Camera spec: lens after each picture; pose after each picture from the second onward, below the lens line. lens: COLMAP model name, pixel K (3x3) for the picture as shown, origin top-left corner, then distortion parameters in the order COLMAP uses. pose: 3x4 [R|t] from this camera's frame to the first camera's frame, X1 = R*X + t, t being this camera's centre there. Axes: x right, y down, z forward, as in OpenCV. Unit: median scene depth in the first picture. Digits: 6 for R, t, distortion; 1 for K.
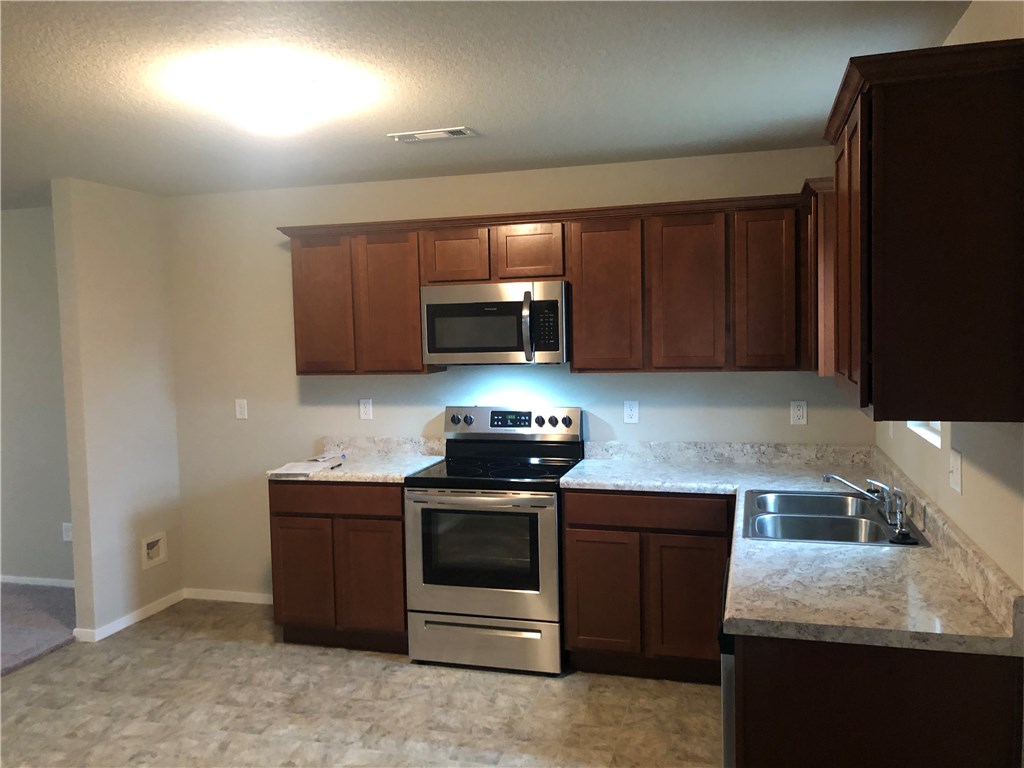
lens RADIAL K [[833.6, 0, 512.0], [0, 833.6, 384.0], [0, 0, 1]] dist [0.005868, 0.001715]
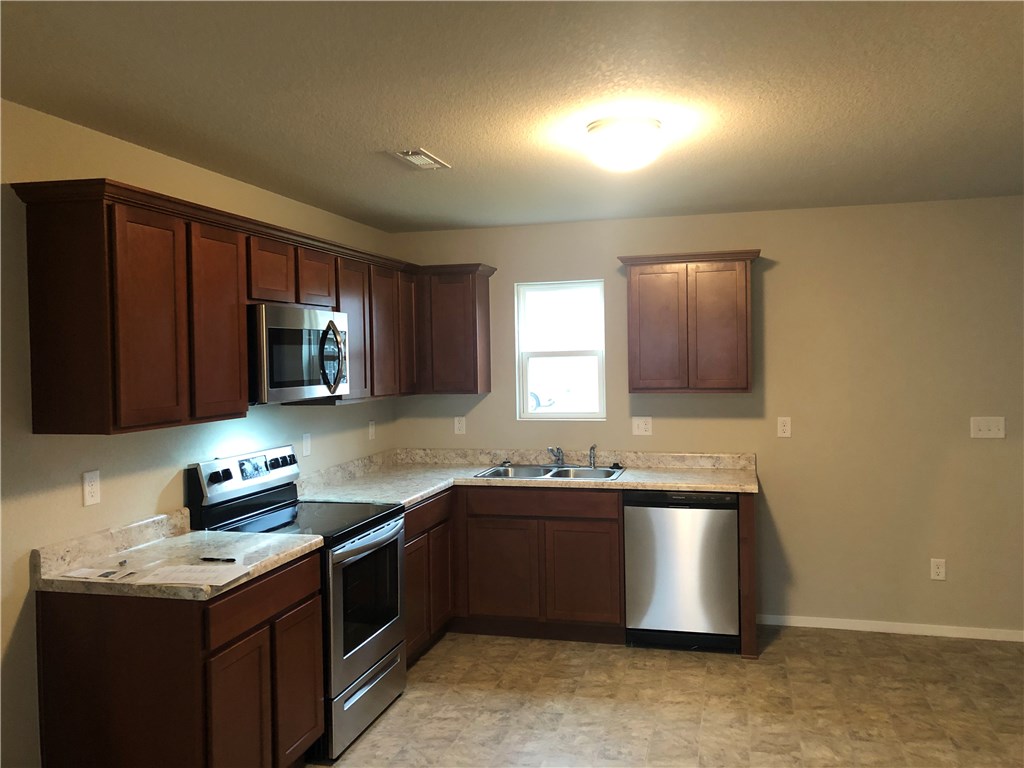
lens RADIAL K [[833.6, 0, 512.0], [0, 833.6, 384.0], [0, 0, 1]] dist [0.005868, 0.001715]
pose [[-0.015131, -0.010027, 0.999835, -1.034358], [0.084742, 0.996339, 0.011274, -0.036072], [-0.996288, 0.084899, -0.014226, 0.884113]]
